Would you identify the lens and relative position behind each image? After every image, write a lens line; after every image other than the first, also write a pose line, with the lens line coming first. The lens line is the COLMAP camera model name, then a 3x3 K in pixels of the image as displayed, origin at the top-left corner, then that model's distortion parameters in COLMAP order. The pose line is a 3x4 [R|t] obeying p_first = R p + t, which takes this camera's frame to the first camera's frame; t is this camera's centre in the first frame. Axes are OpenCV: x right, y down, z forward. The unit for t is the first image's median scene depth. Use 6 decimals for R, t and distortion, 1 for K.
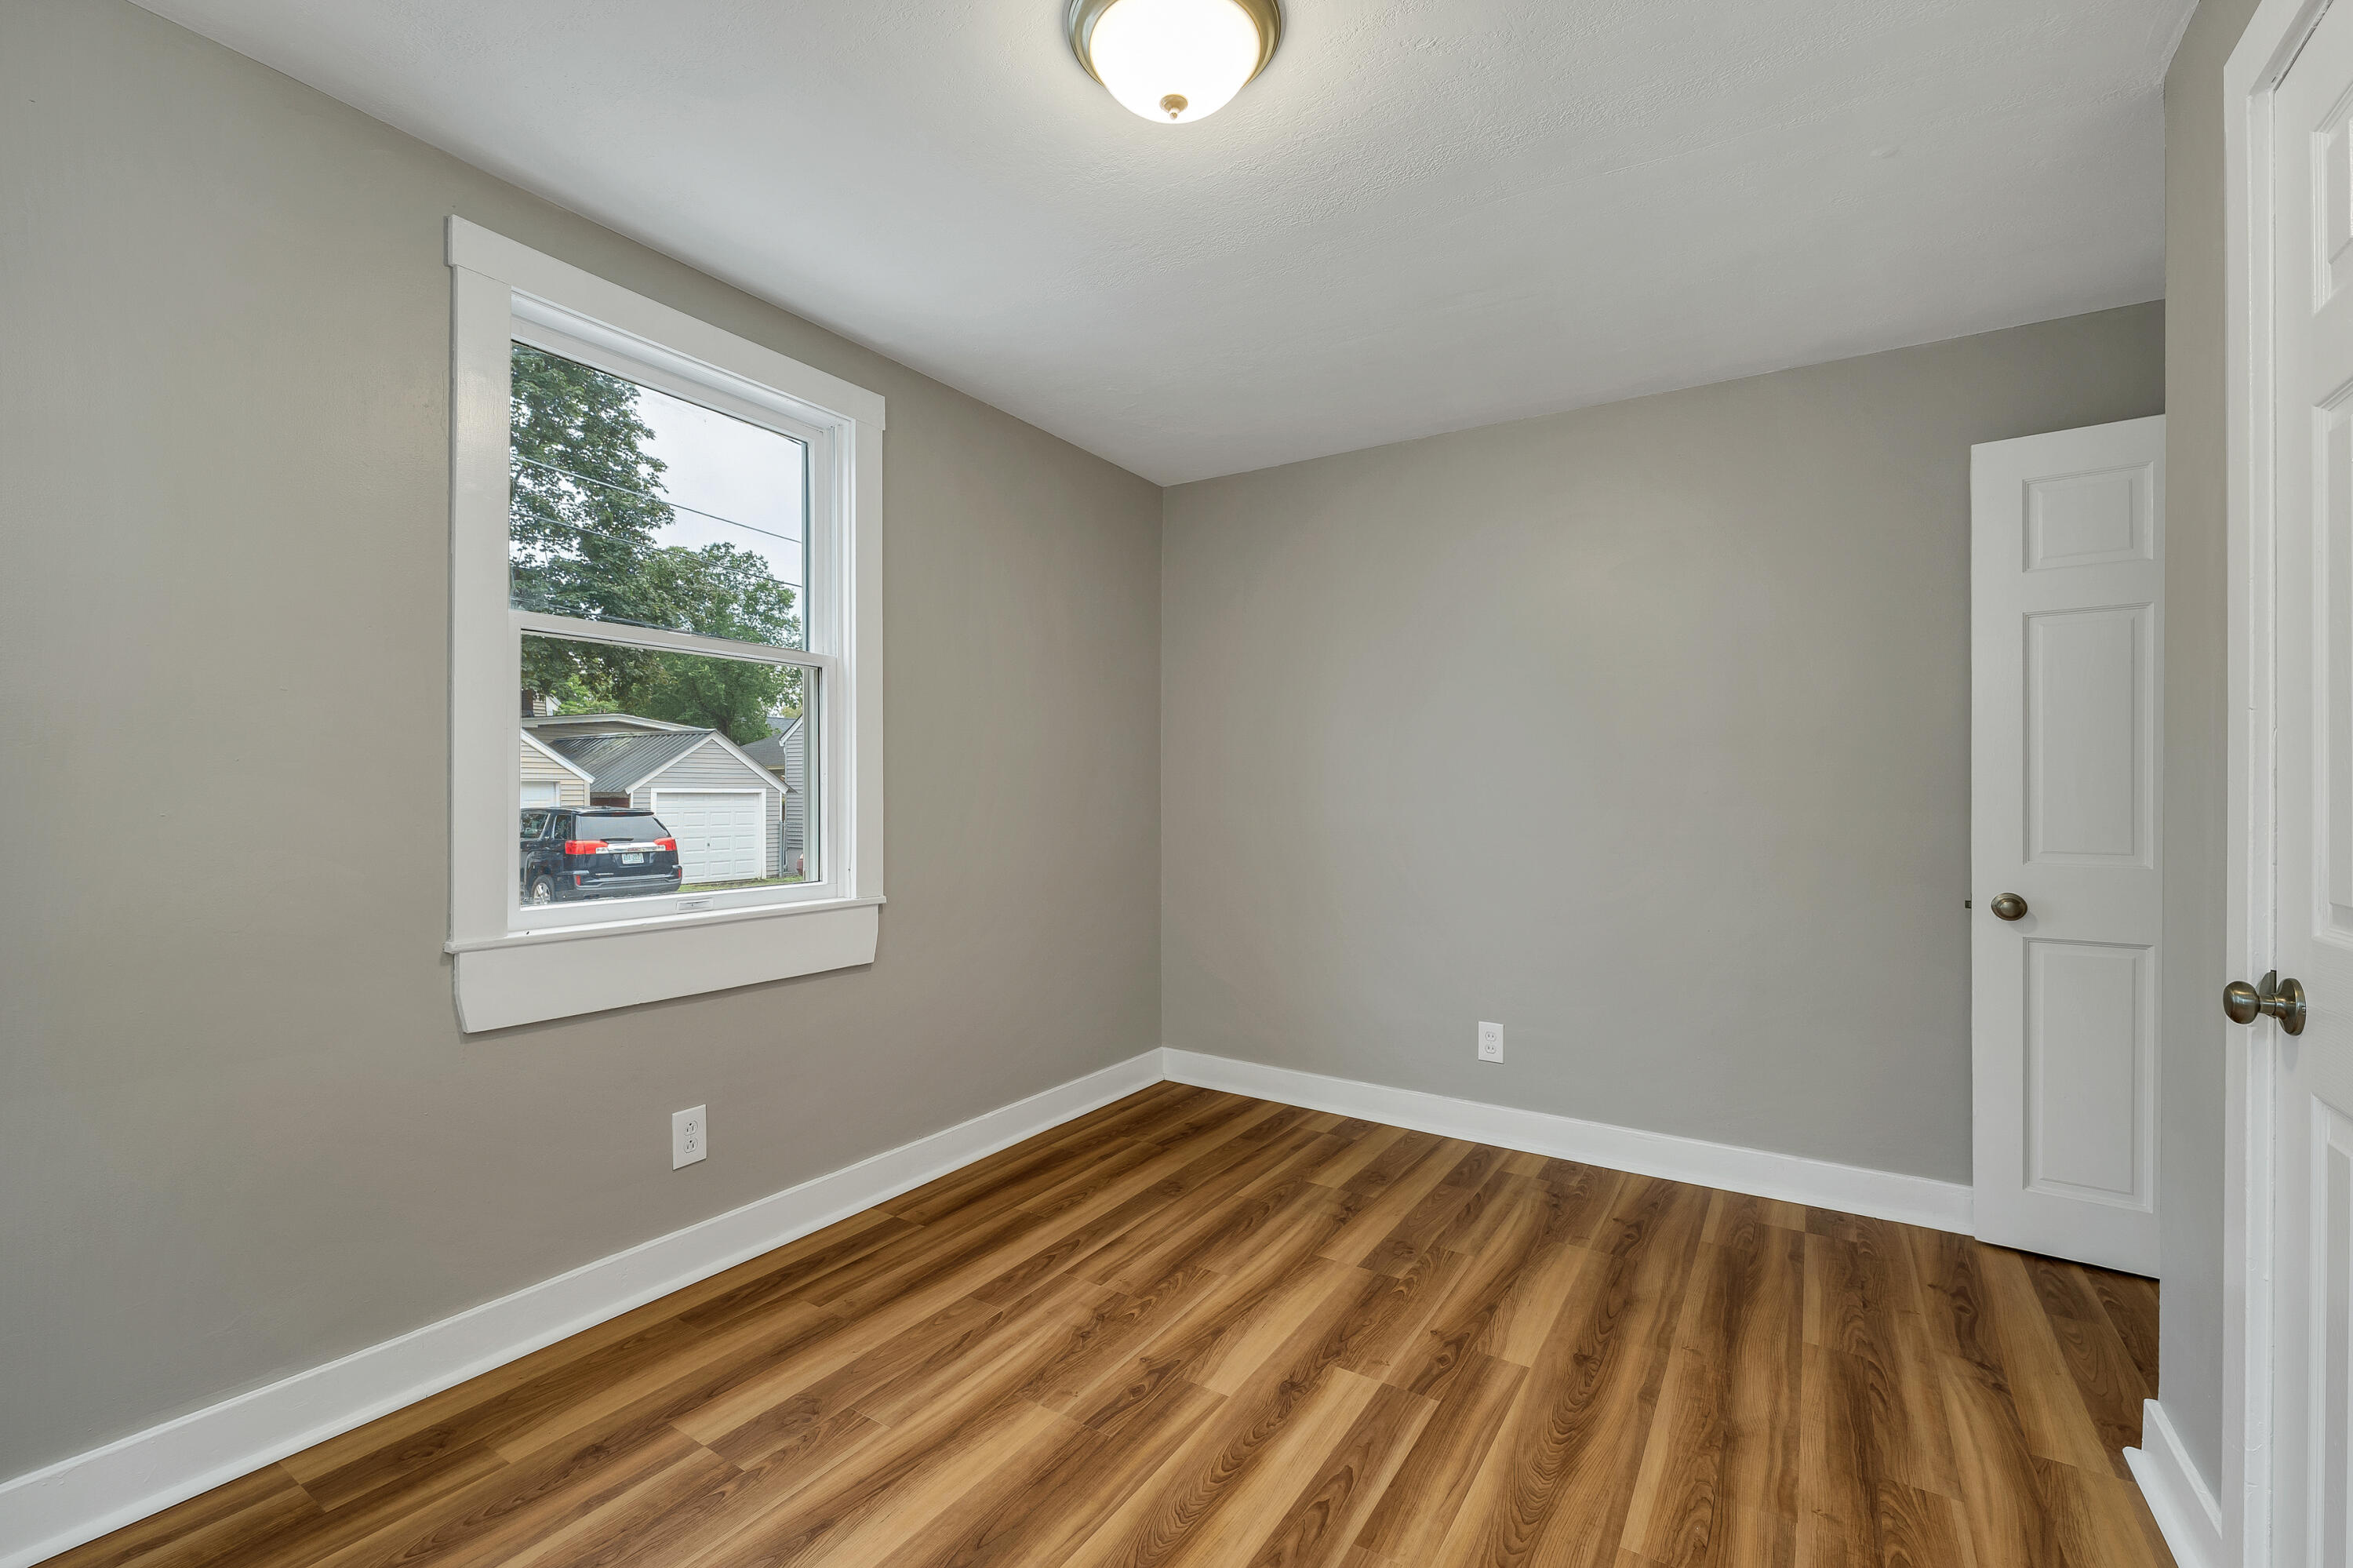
lens RADIAL K [[986.9, 0, 1181.1], [0, 986.9, 801.4], [0, 0, 1]] dist [0.001651, 0.000089]
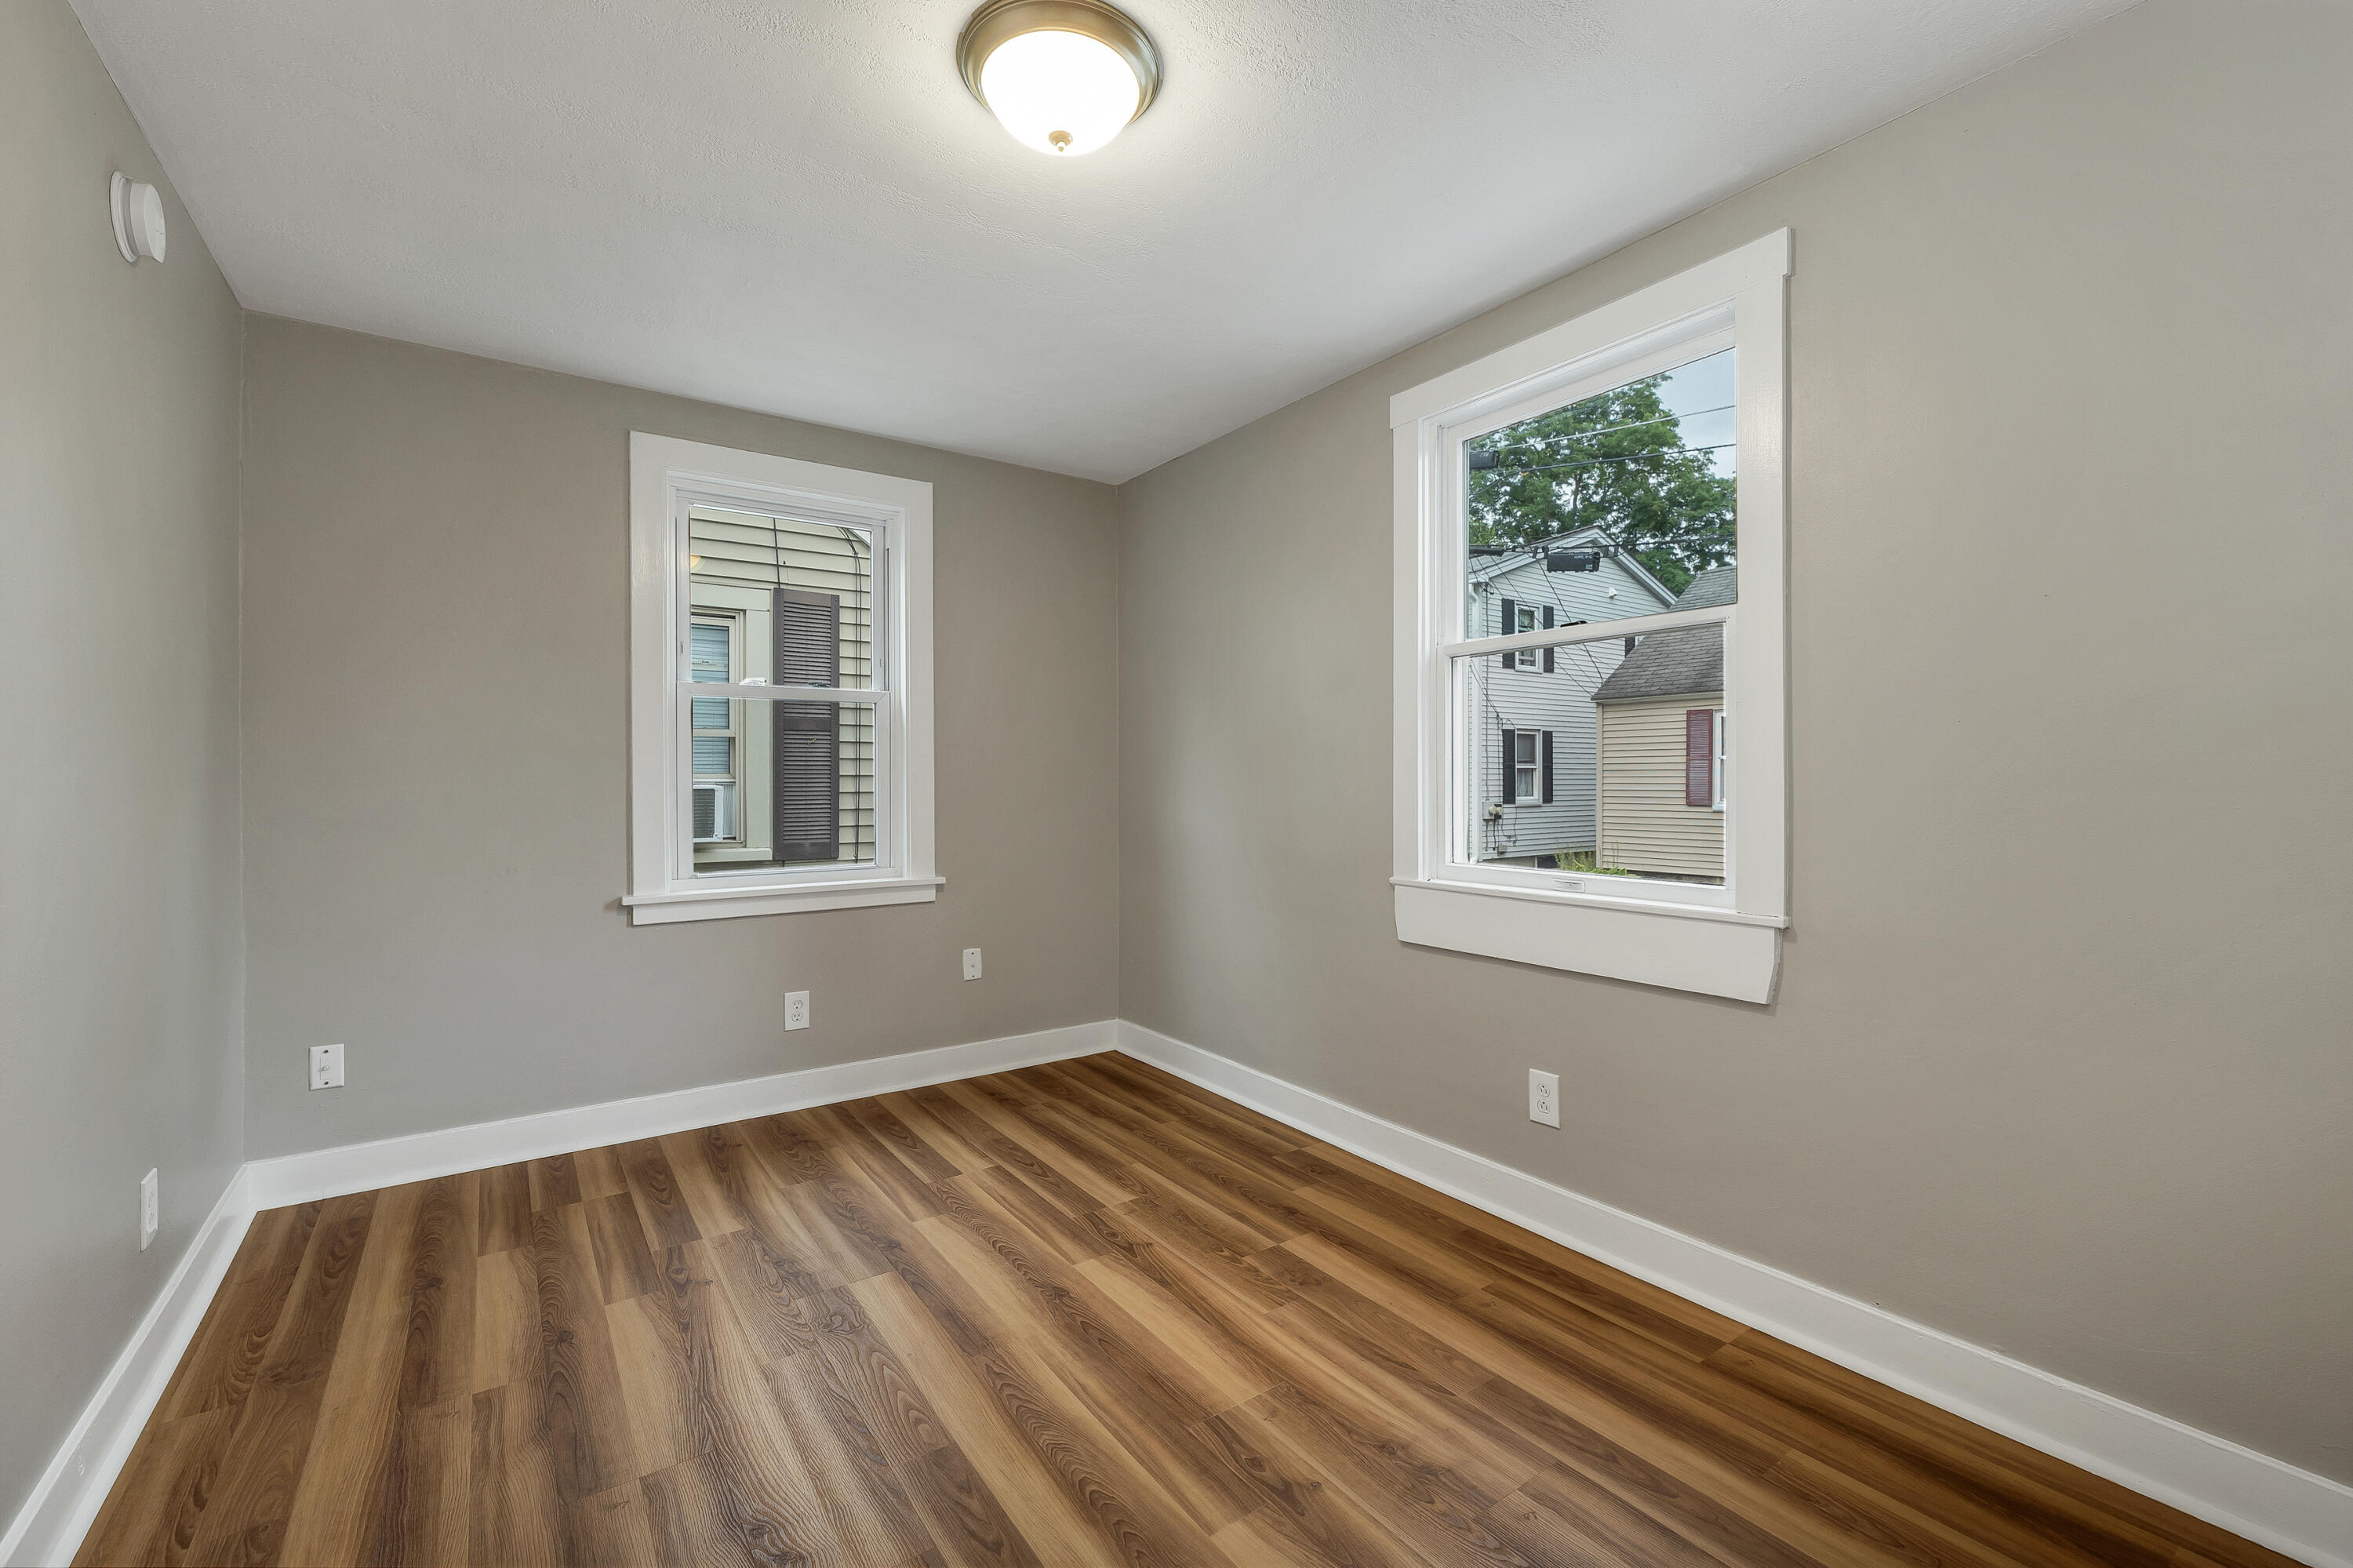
lens RADIAL K [[986.9, 0, 1182.4], [0, 986.9, 774.8], [0, 0, 1]] dist [0.001651, 0.000089]
pose [[-0.380505, -0.013707, -0.924677, 0.745547], [-0.005224, 0.999906, -0.012673, 0.004638], [0.924764, 0.000008, -0.380540, 1.201993]]
